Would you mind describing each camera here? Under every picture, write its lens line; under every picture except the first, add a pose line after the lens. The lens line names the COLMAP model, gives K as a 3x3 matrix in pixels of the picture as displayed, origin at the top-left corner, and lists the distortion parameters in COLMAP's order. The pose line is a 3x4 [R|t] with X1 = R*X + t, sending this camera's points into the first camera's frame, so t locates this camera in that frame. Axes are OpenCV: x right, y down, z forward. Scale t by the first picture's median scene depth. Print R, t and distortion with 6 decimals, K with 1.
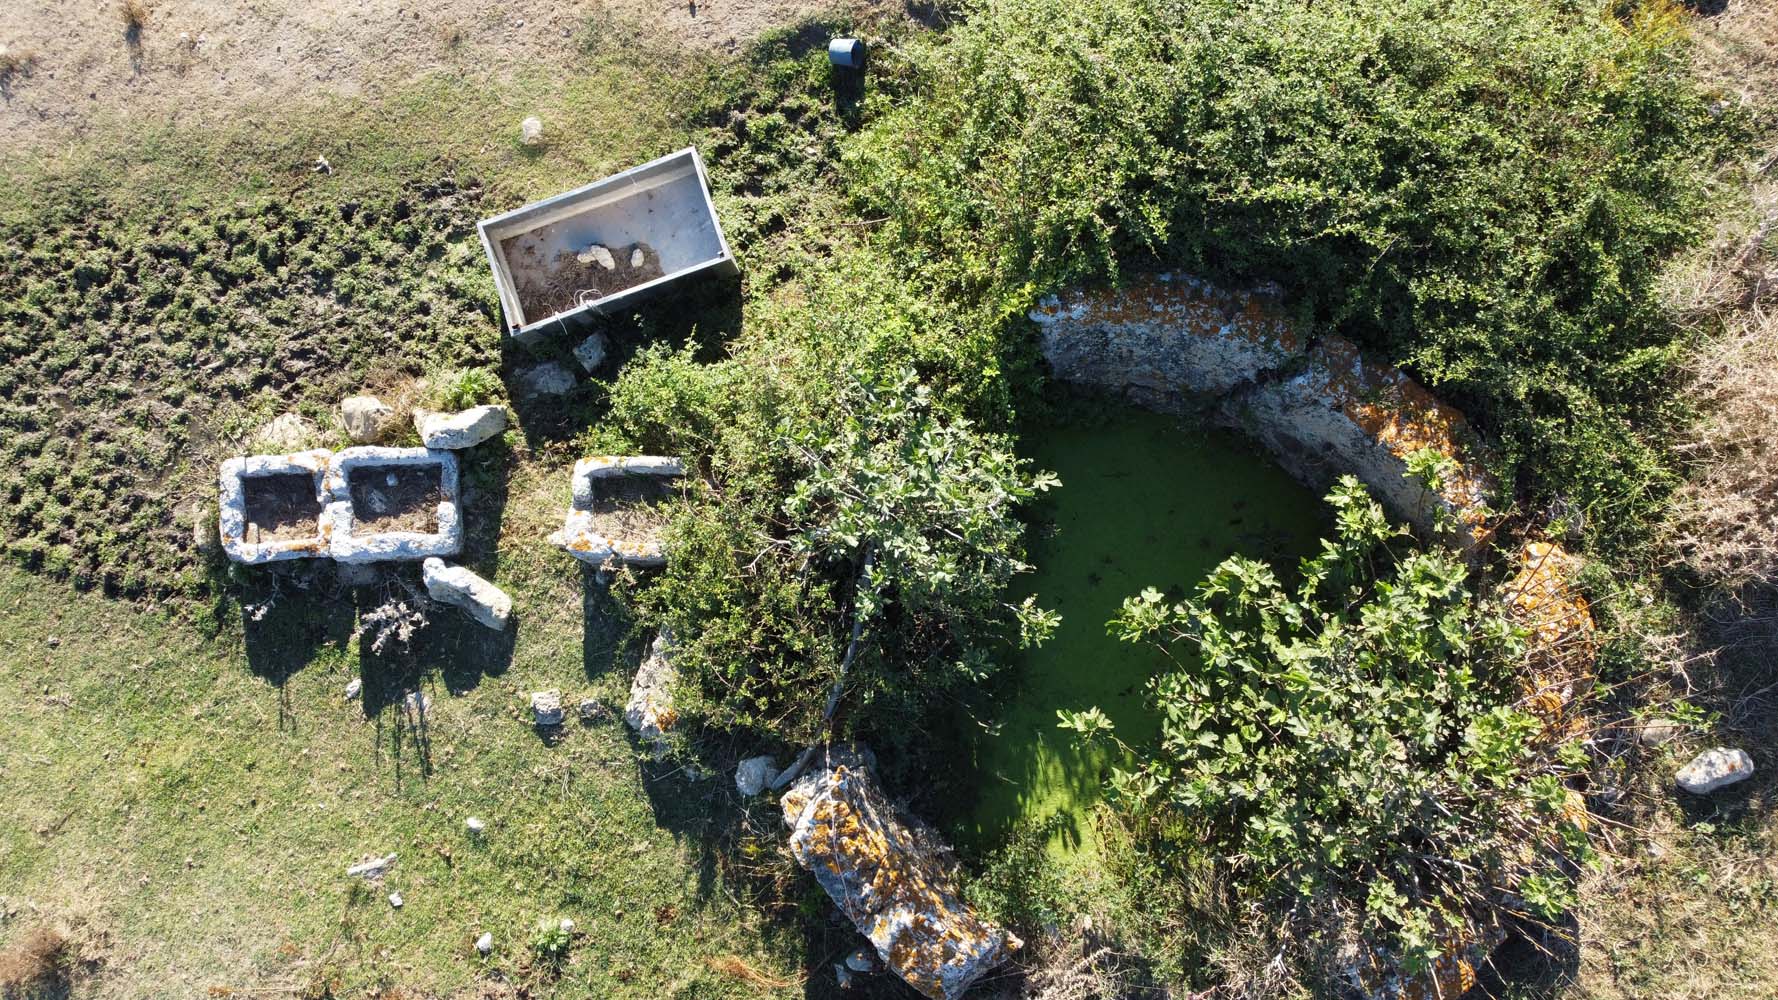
lens RADIAL K [[1342.6, 0, 883.0], [0, 1342.6, 498.0], [0, 0, 1]] dist [0.004135, -0.010390]
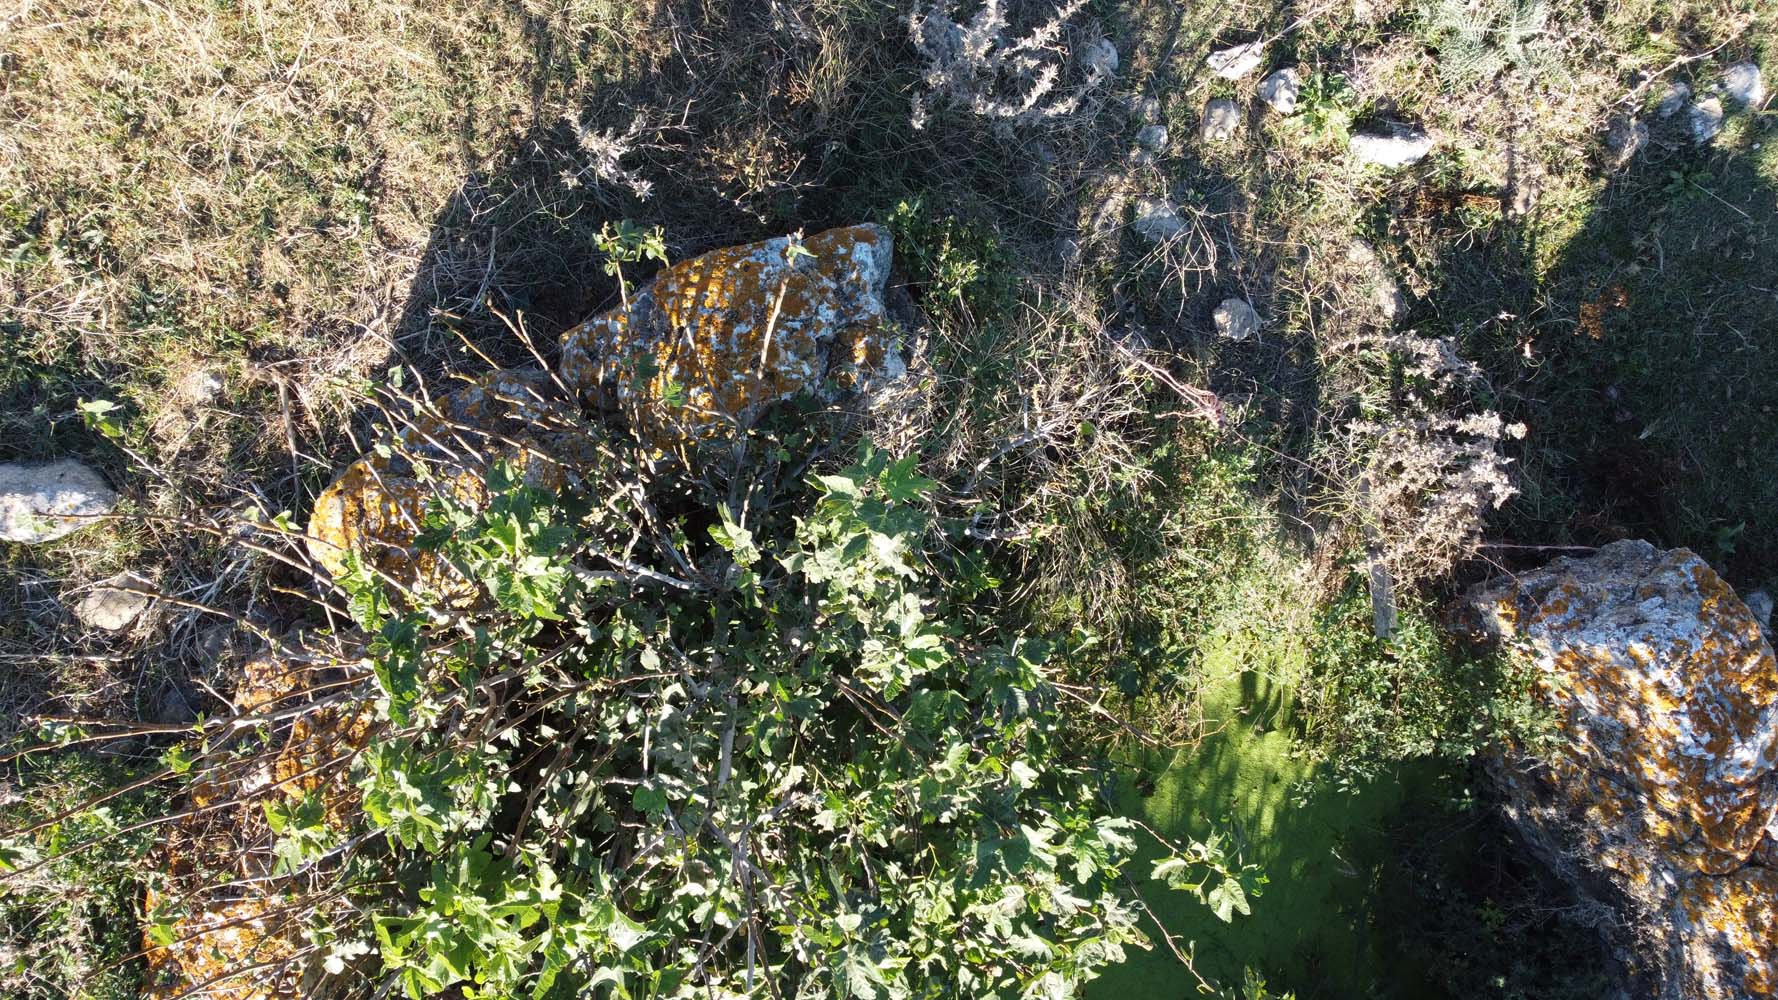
lens RADIAL K [[1342.6, 0, 873.2], [0, 1342.6, 512.1], [0, 0, 1]] dist [0.004135, -0.010390]
pose [[-0.947747, -0.318016, 0.025332, 0.289486], [0.318819, -0.941306, 0.110892, 0.219335], [-0.011421, 0.113174, 0.993510, 0.470551]]
